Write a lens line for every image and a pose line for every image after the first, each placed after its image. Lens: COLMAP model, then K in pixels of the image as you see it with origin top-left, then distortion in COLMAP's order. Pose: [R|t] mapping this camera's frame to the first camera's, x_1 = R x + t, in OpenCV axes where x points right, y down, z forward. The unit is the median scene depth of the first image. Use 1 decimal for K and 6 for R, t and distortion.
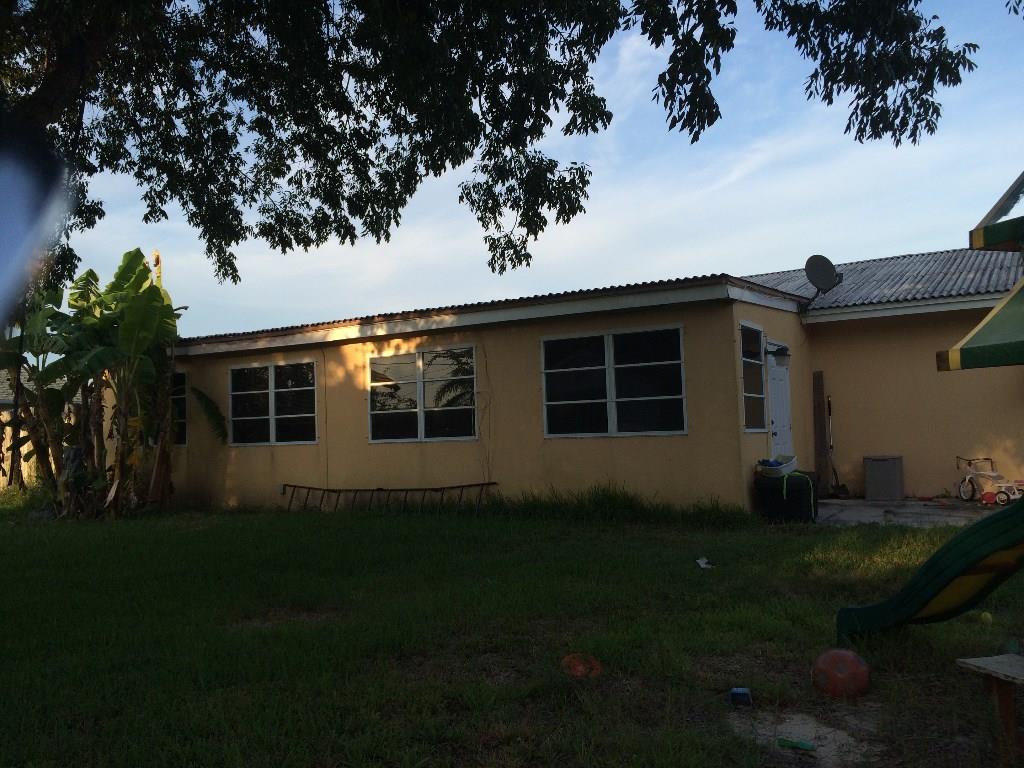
lens RADIAL K [[869.3, 0, 512.0], [0, 869.3, 384.0], [0, 0, 1]] dist [0.095317, -0.129180]
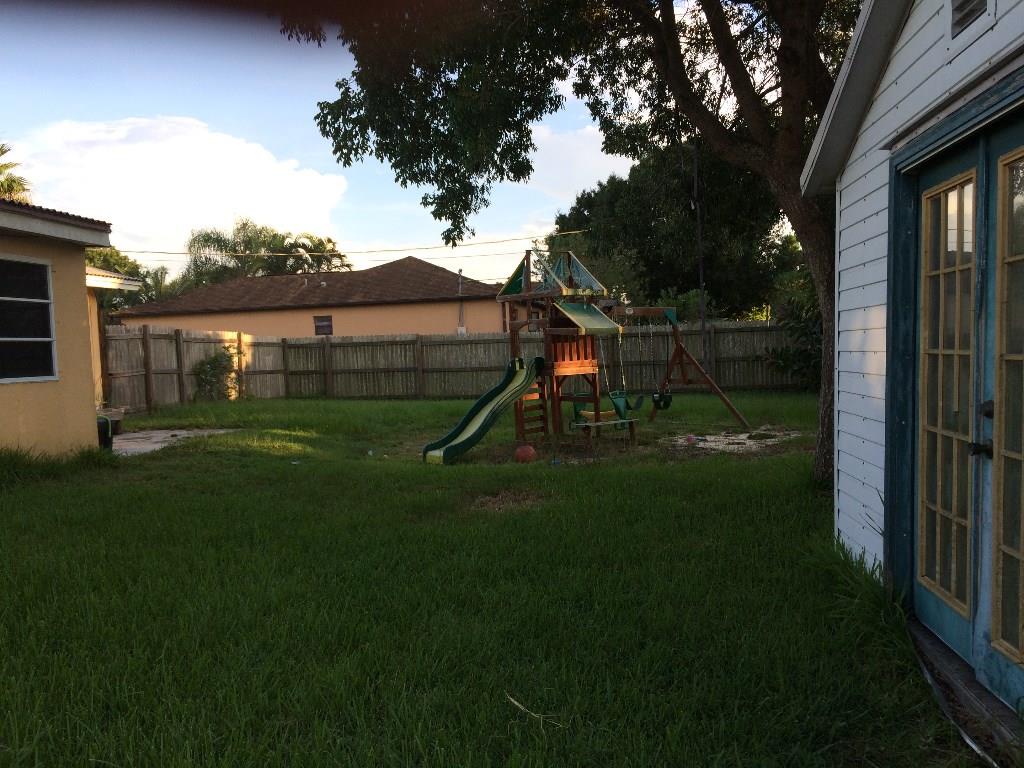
lens RADIAL K [[869.3, 0, 512.0], [0, 869.3, 384.0], [0, 0, 1]] dist [0.095317, -0.129180]
pose [[-0.395816, 0.004525, 0.918319, -0.737347], [-0.009015, 0.999921, -0.008813, 0.056267], [-0.918286, -0.011767, -0.395744, 0.788387]]
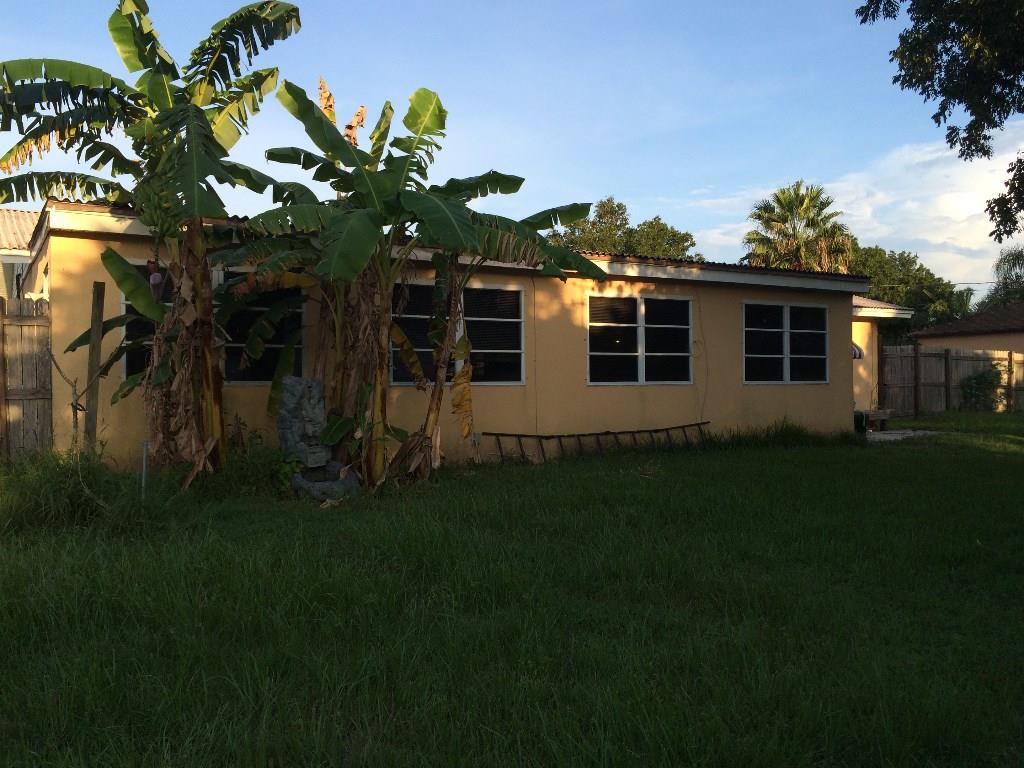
lens RADIAL K [[869.3, 0, 512.0], [0, 869.3, 384.0], [0, 0, 1]] dist [0.095317, -0.129180]
pose [[0.450258, 0.023912, 0.892578, -1.119227], [-0.062455, 0.998036, 0.004768, 0.071706], [-0.890712, -0.057893, 0.450867, 0.691342]]
